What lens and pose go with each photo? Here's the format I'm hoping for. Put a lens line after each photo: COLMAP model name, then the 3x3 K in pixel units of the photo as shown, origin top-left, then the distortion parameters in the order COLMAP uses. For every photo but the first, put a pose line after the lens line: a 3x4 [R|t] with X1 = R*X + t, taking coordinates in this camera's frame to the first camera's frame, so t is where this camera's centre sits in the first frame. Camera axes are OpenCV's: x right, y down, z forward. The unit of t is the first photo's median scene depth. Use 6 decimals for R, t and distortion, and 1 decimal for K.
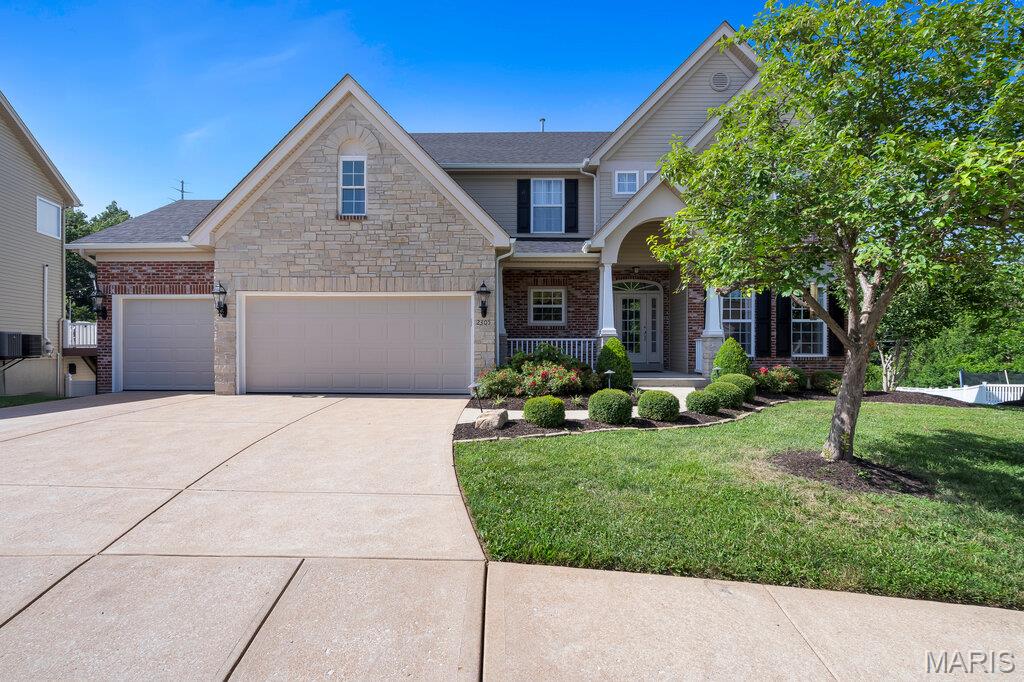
lens RADIAL K [[471.7, 0, 512.2], [0, 471.7, 345.6], [0, 0, 1]] dist [-0.001133, 0.000051]
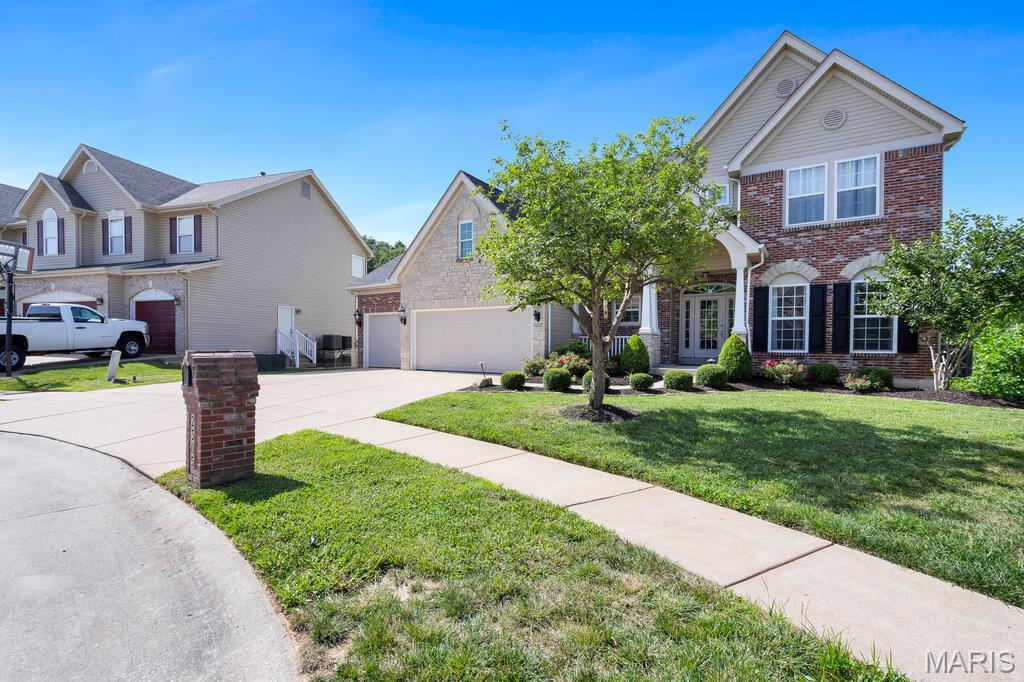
lens RADIAL K [[474.0, 0, 512.5], [0, 474.0, 356.0], [0, 0, 1]] dist [-0.000331, 0.000045]
pose [[0.855217, 0.014728, -0.518061, 0.601891], [-0.004861, 0.999780, 0.020398, 0.015440], [0.518248, -0.014926, 0.855100, -0.265679]]
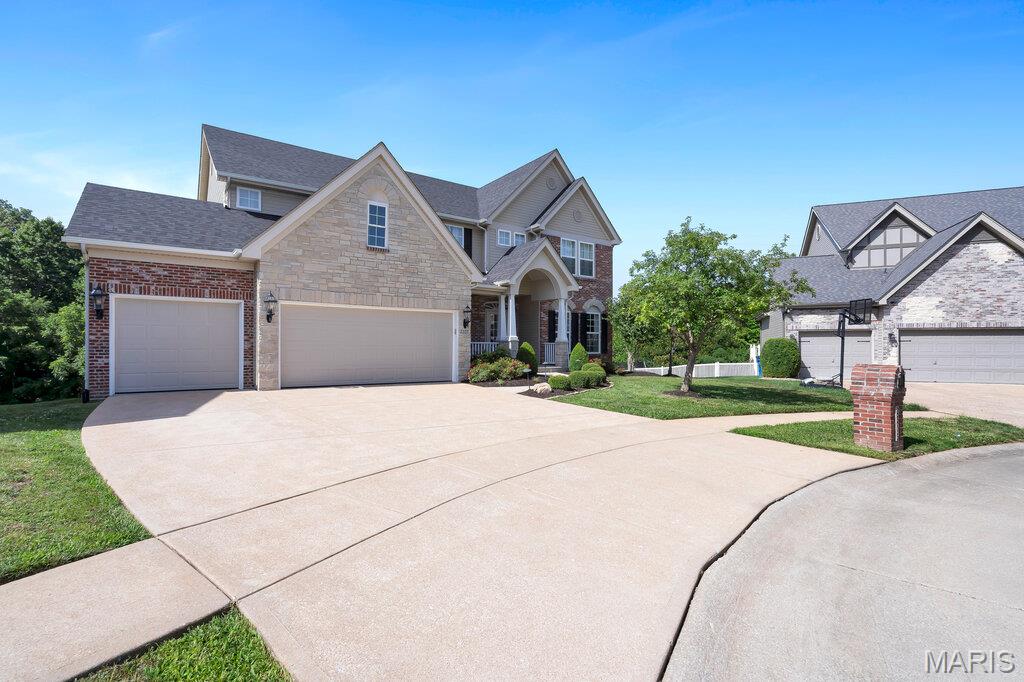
lens RADIAL K [[463.7, 0, 507.4], [0, 463.7, 344.6], [0, 0, 1]] dist [0.000121, -0.000010]
pose [[0.804565, 0.004331, 0.593849, -0.791323], [-0.006043, 0.999981, 0.000894, -0.010451], [-0.593834, -0.004308, 0.804576, -0.243966]]
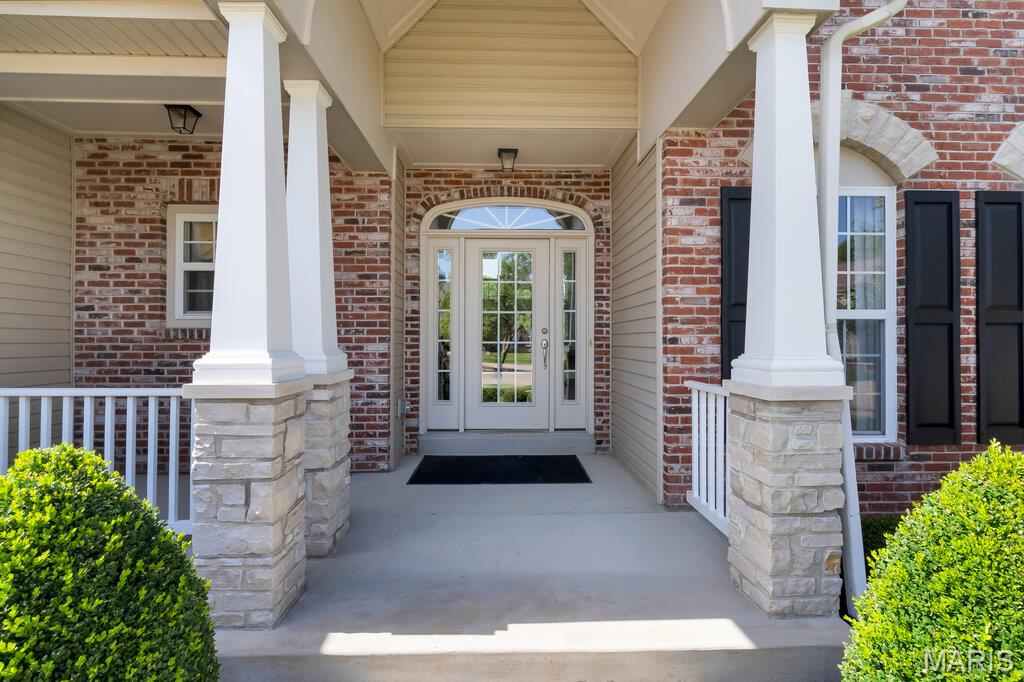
lens RADIAL K [[471.7, 0, 512.2], [0, 471.7, 345.6], [0, 0, 1]] dist [-0.001133, 0.000051]
pose [[0.998904, -0.000435, 0.046811, 0.329517], [-0.000023, 0.999952, 0.009782, -0.044469], [-0.046813, -0.009772, 0.998856, 0.884010]]
